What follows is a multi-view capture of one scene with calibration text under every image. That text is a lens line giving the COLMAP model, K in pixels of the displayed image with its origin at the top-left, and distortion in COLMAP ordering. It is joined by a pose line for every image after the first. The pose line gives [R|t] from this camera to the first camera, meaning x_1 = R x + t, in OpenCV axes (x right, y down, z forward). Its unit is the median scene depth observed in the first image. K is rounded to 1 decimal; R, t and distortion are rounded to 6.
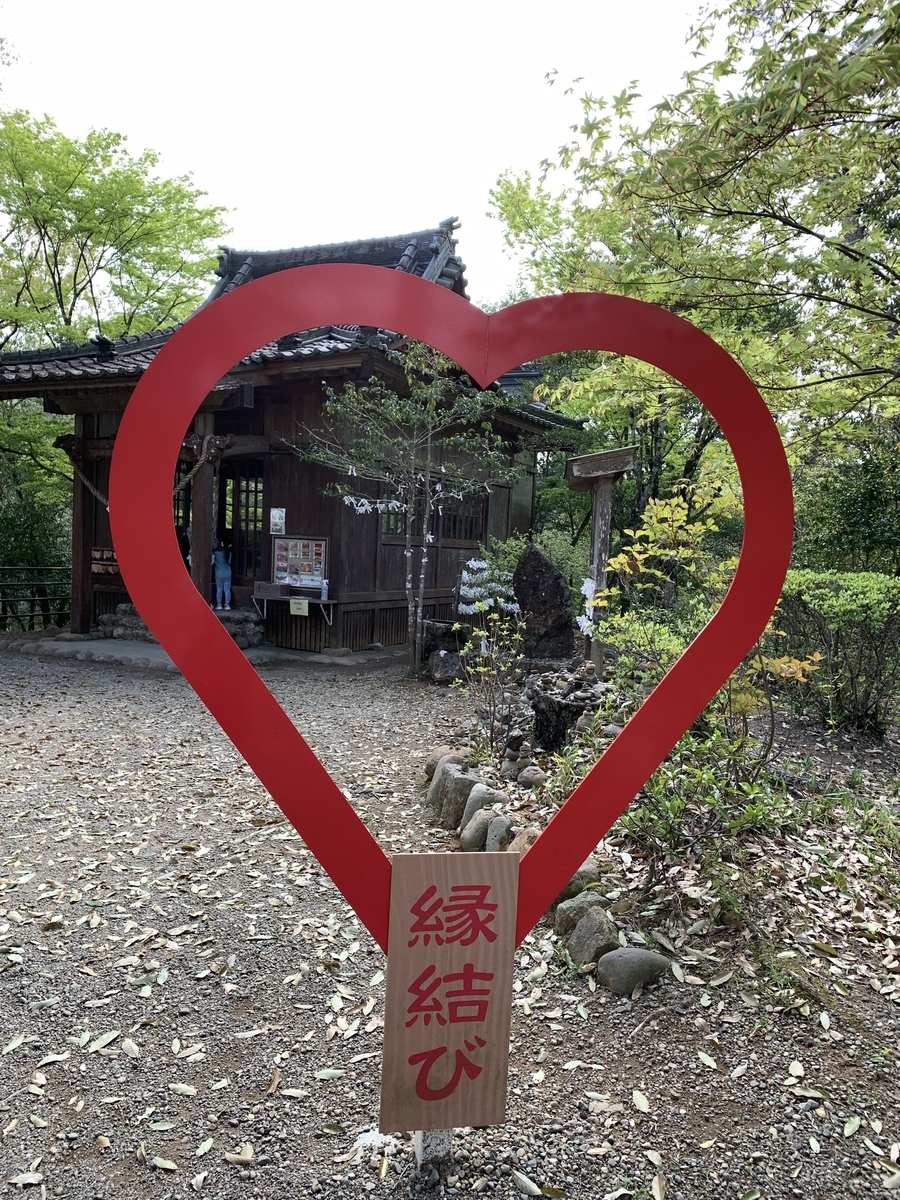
lens RADIAL K [[900.7, 0, 451.9], [0, 900.7, 608.7], [0, 0, 1]] dist [0.097719, -0.149963]
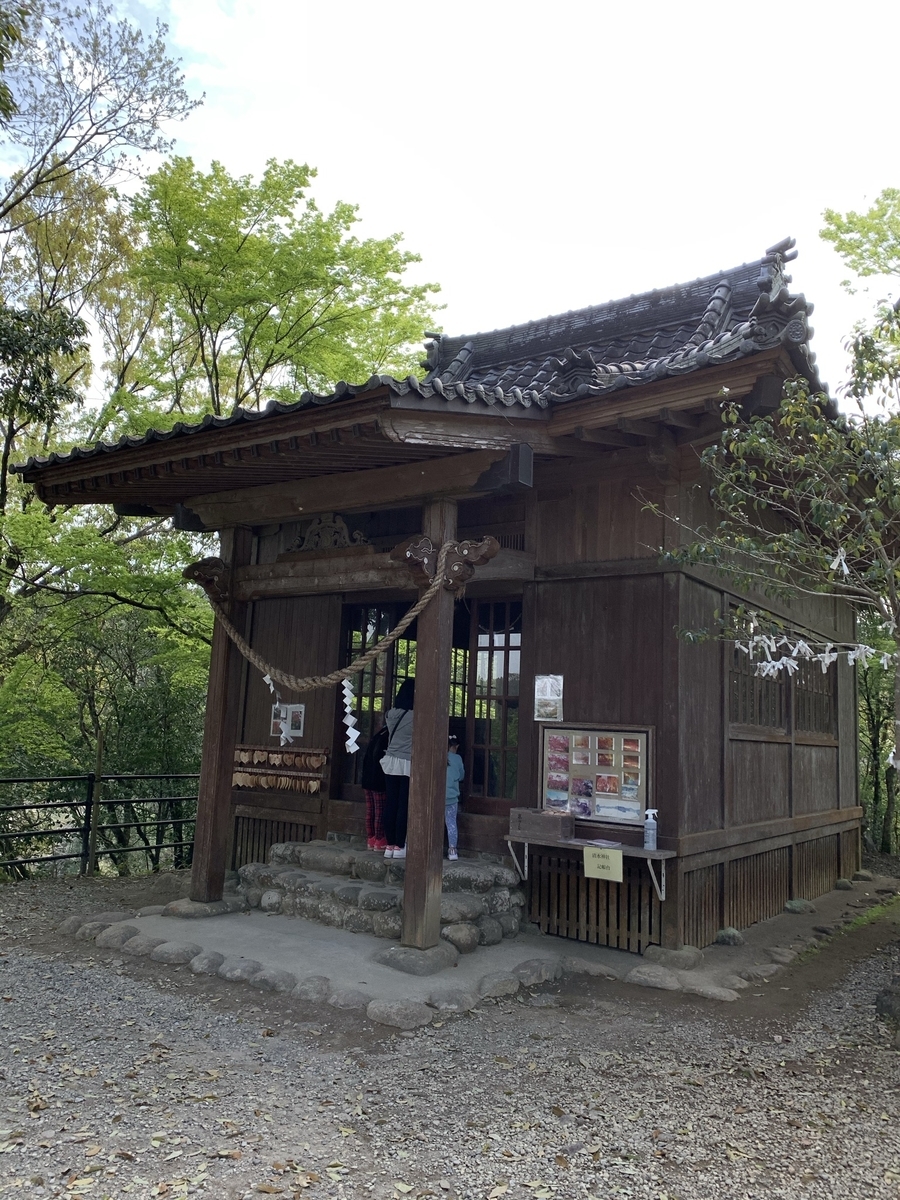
lens RADIAL K [[900.7, 0, 451.9], [0, 900.7, 608.7], [0, 0, 1]] dist [0.097719, -0.149963]
pose [[0.988528, -0.021646, -0.149480, -0.167712], [-0.009851, 0.978330, -0.206815, -0.034708], [0.150718, 0.205915, 0.966894, 0.436543]]
